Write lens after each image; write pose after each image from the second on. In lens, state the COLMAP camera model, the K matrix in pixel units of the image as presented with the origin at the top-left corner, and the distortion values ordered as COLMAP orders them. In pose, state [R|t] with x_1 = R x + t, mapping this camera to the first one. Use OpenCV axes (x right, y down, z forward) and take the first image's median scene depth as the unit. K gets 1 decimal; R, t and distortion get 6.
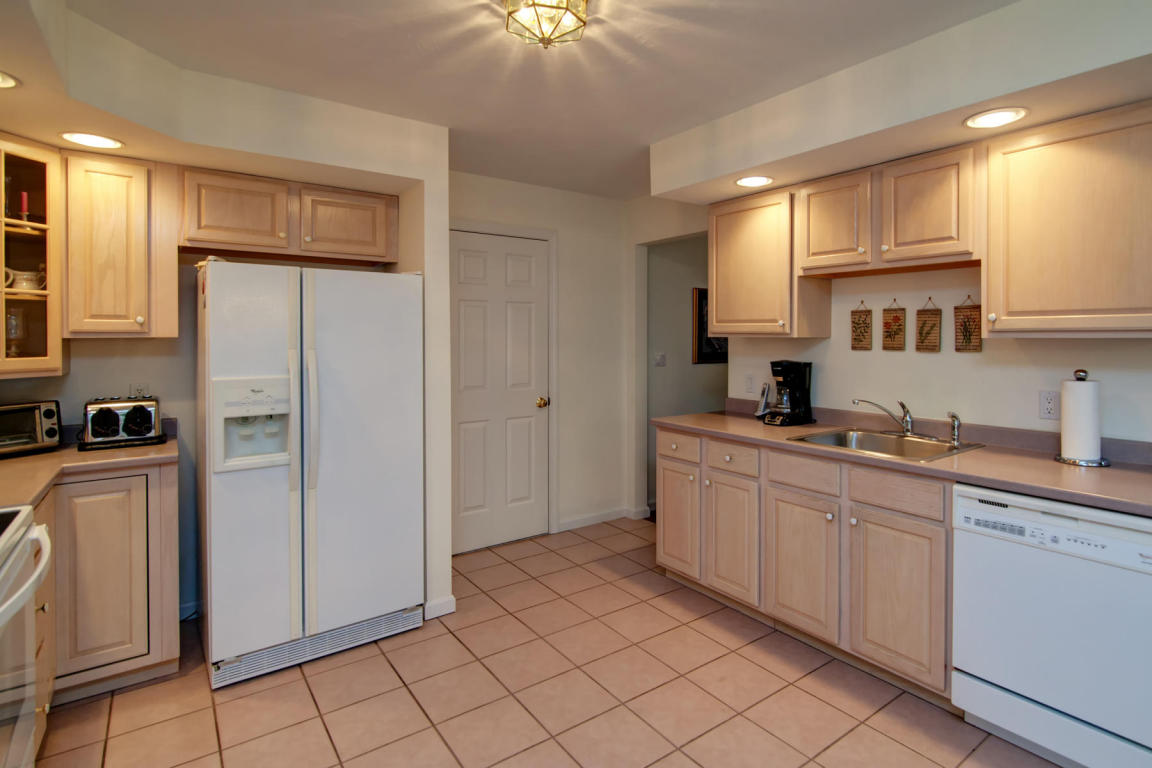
lens RADIAL K [[585.8, 0, 624.2], [0, 585.8, 341.9], [0, 0, 1]] dist [-0.011269, -0.001800]
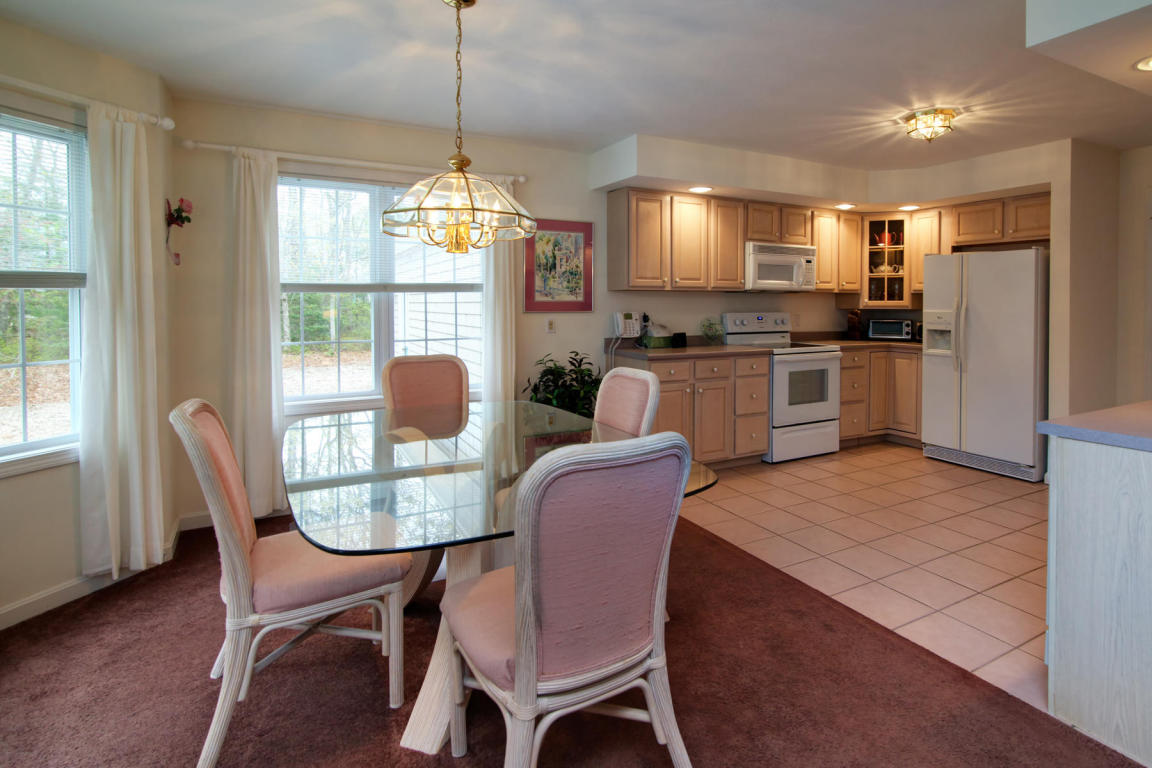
lens RADIAL K [[585.8, 0, 617.9], [0, 585.8, 310.9], [0, 0, 1]] dist [-0.011269, -0.001800]
pose [[-0.153328, 0.018956, -0.987994, 1.414938], [-0.007121, 0.999769, 0.020287, 0.024409], [0.988150, 0.010146, -0.153157, 0.185225]]
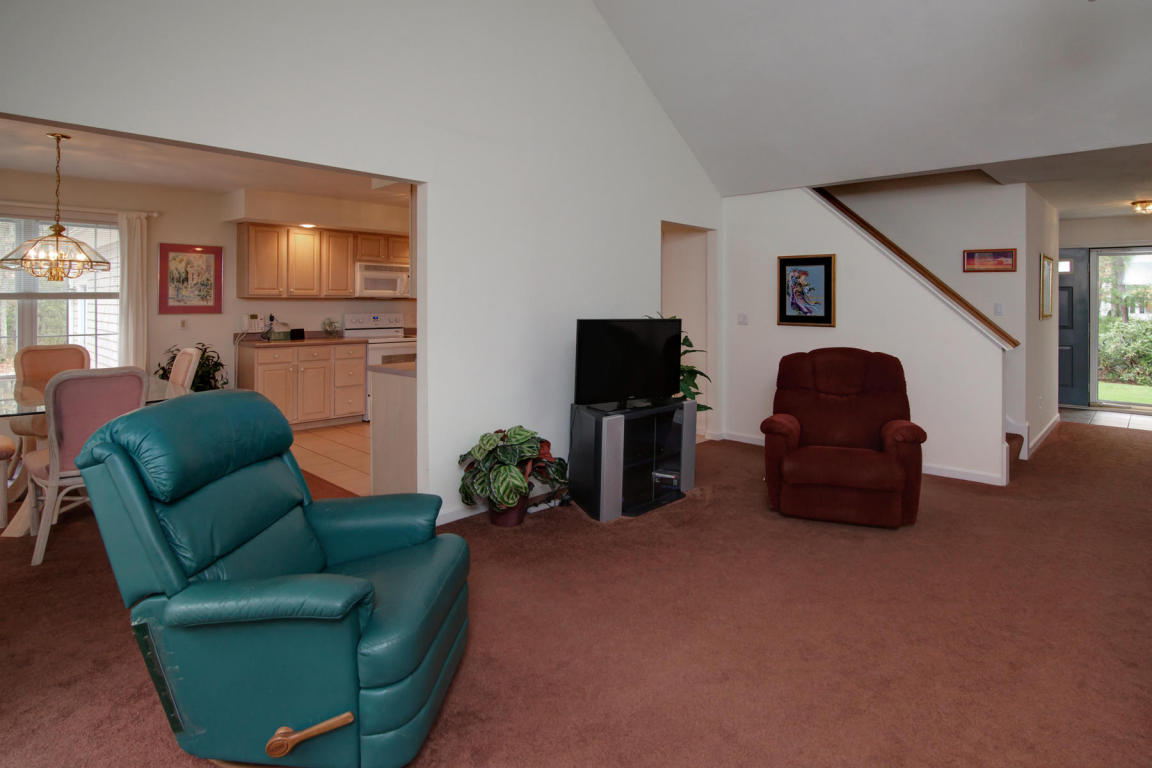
lens RADIAL K [[585.8, 0, 564.1], [0, 585.8, 298.4], [0, 0, 1]] dist [-0.011269, -0.001800]
pose [[0.155554, -0.001966, -0.987825, 2.205267], [-0.011854, 0.999922, -0.003857, -0.003824], [0.987756, 0.012309, 0.155519, 0.823888]]
